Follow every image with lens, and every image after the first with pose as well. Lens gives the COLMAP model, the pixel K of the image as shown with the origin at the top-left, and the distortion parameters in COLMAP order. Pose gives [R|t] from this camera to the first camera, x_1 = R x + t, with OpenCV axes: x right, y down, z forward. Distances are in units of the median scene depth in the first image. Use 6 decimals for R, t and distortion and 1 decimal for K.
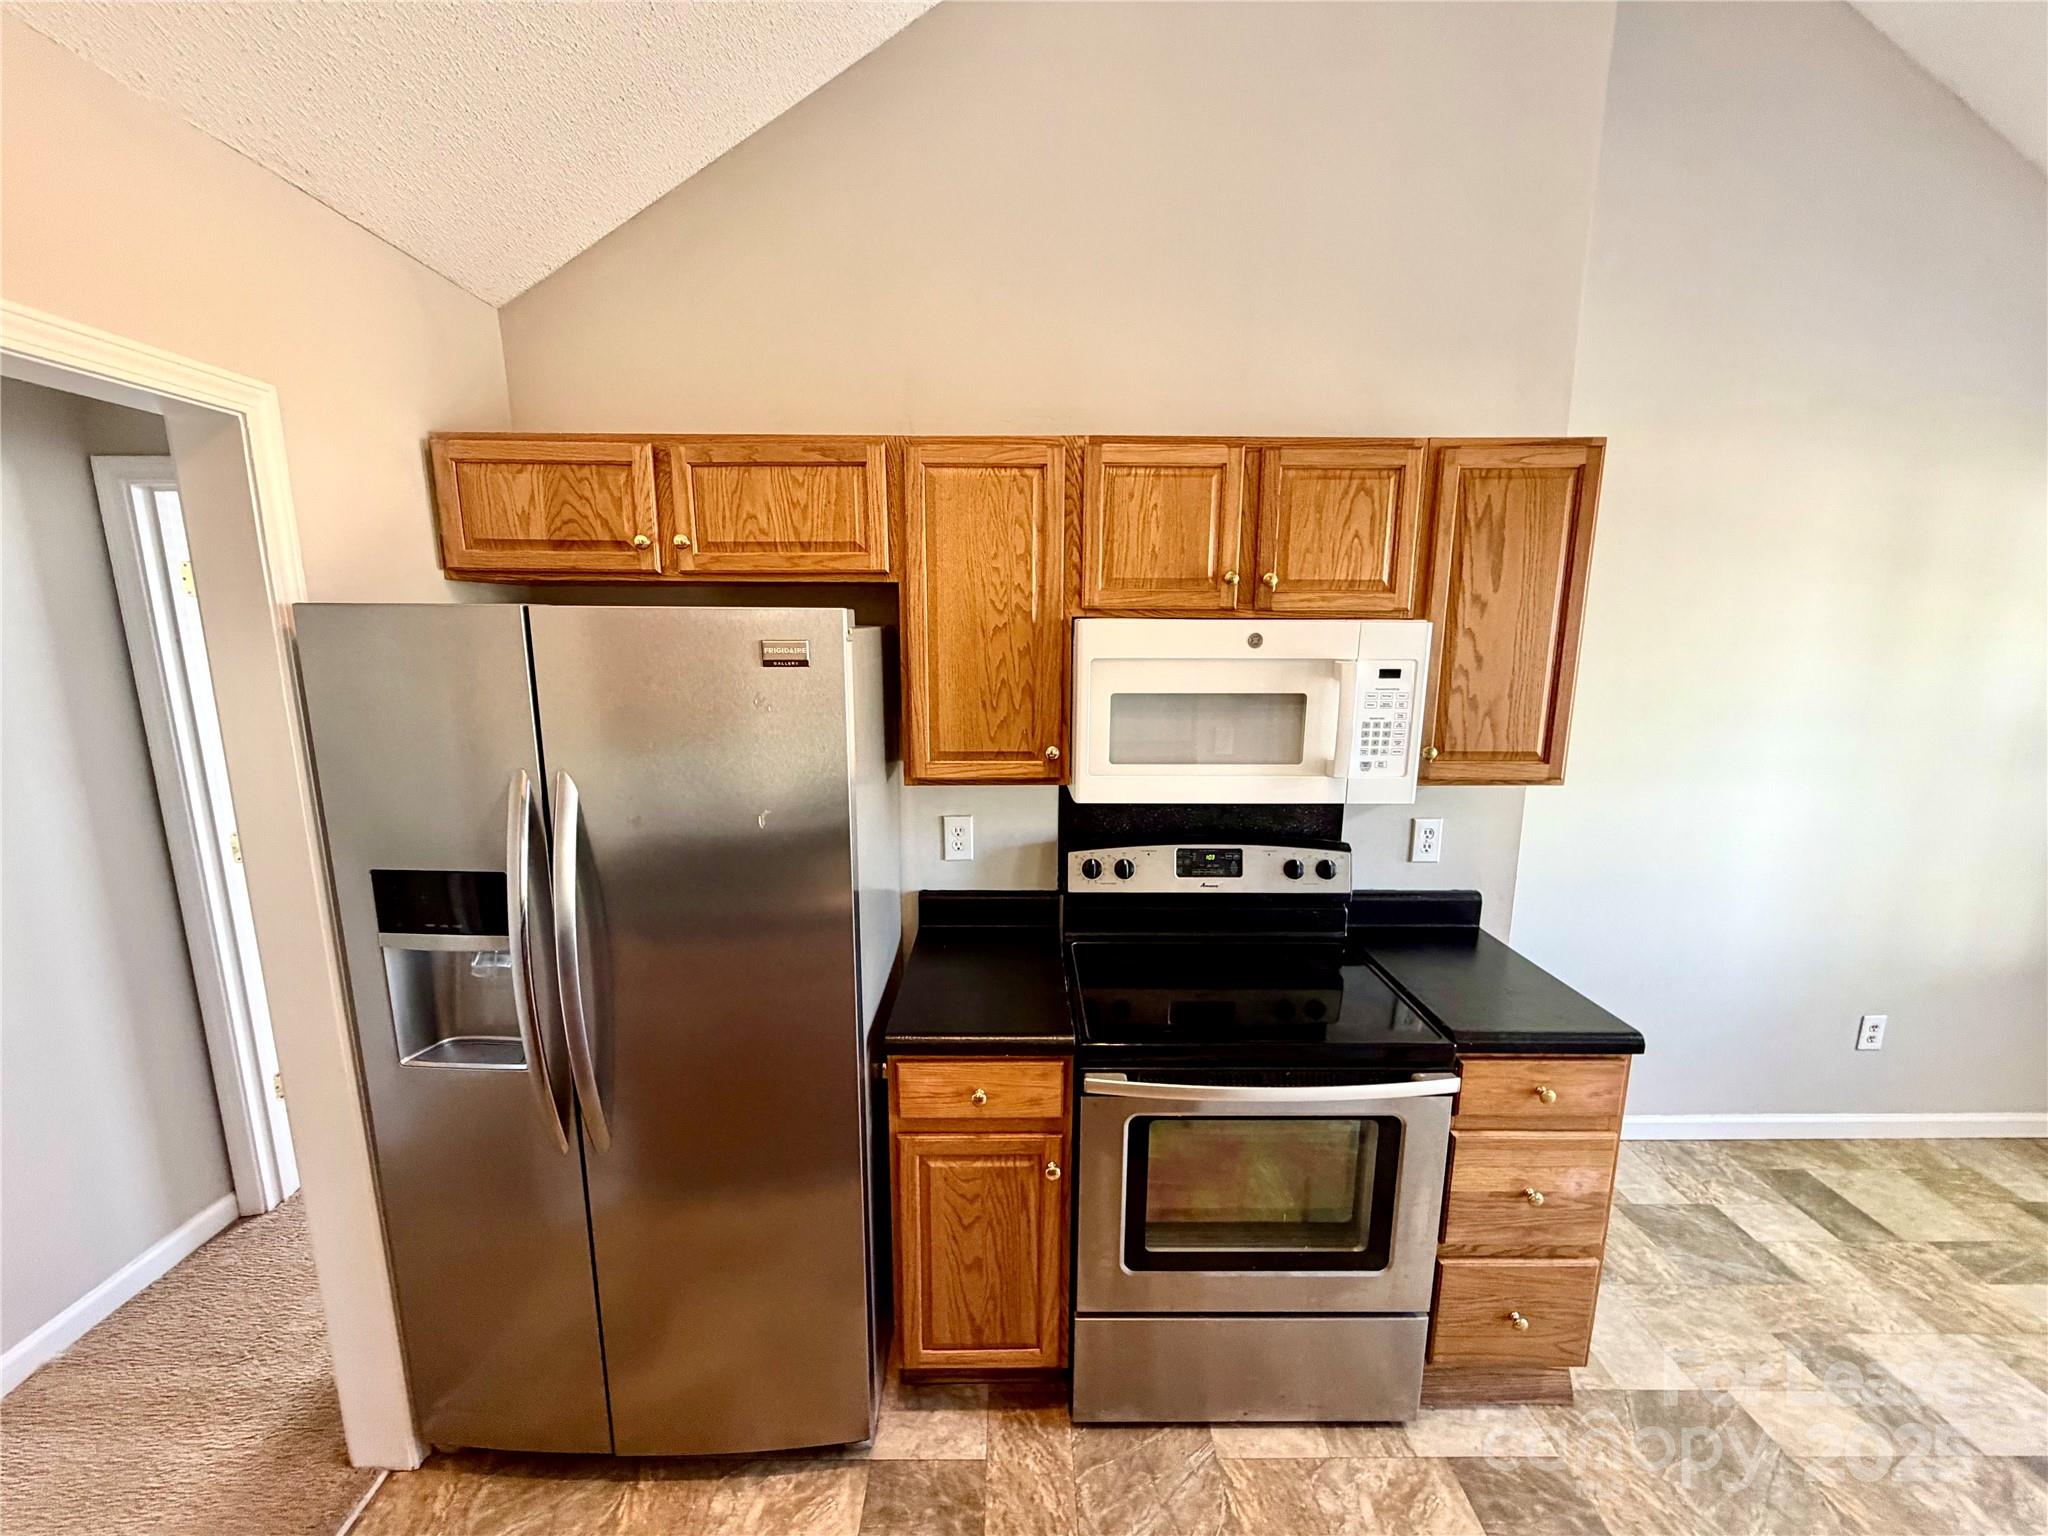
lens RADIAL K [[818.4, 0, 1018.6], [0, 818.4, 775.8], [0, 0, 1]] dist [-0.000088, 0.000225]
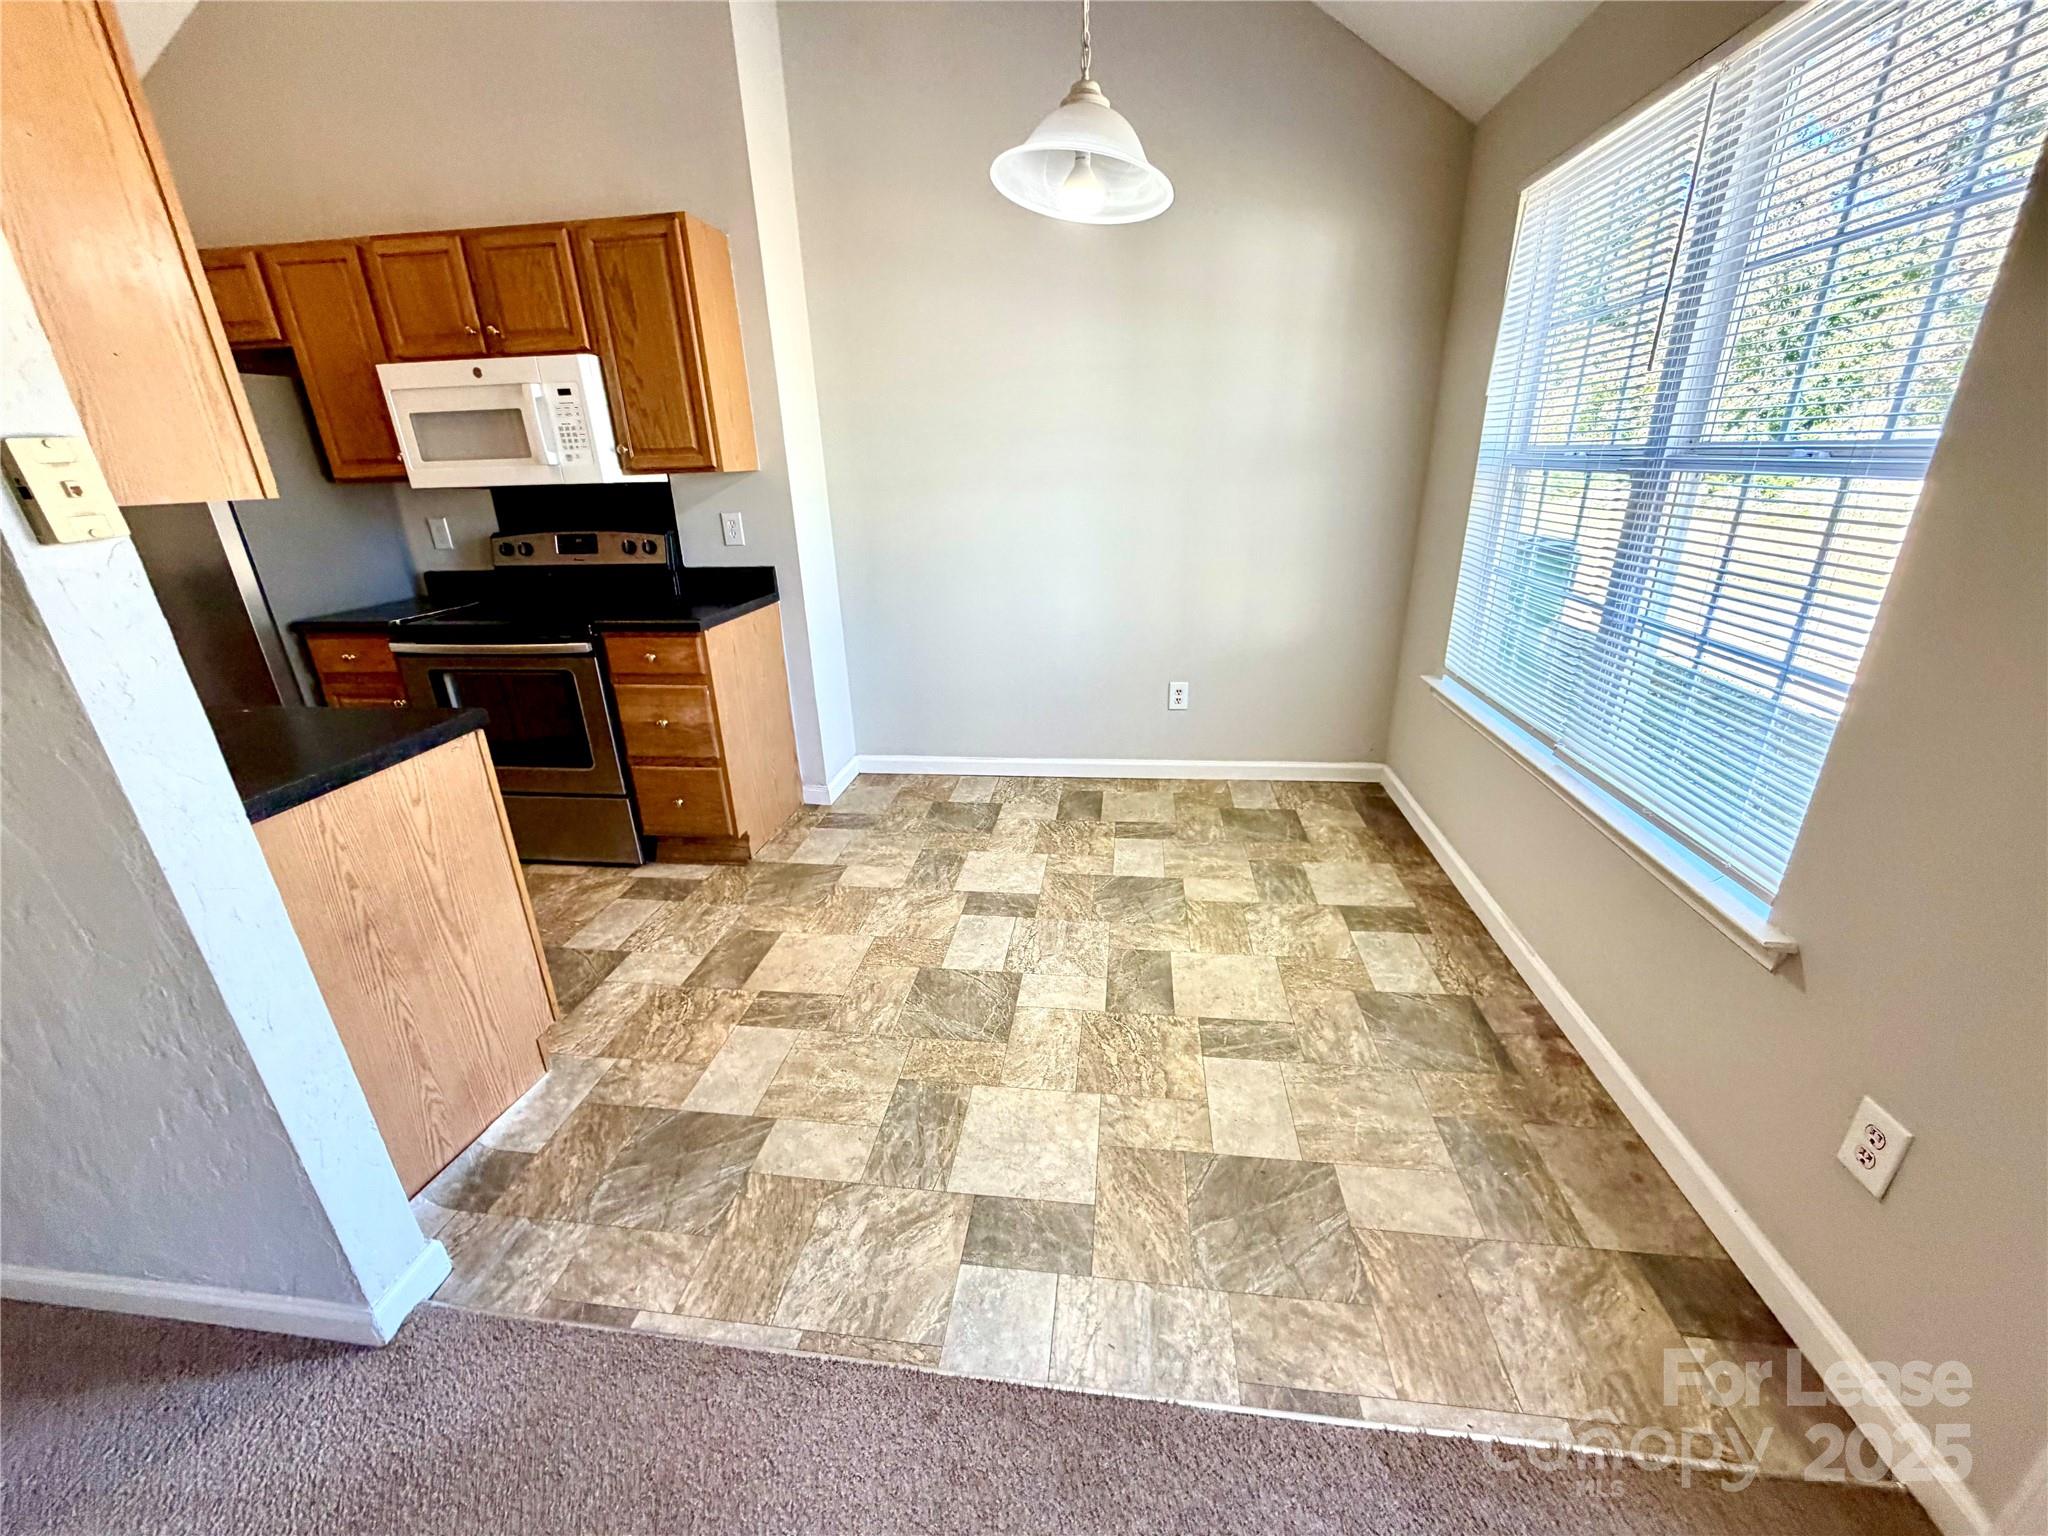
lens RADIAL K [[815.2, 0, 1020.0], [0, 815.2, 774.7], [0, 0, 1]] dist [-0.001038, 0.000200]
pose [[0.990028, 0.021496, -0.139222, 1.499710], [0.005184, 0.982061, 0.188494, 0.292767], [0.140776, -0.187336, 0.972156, -0.500127]]
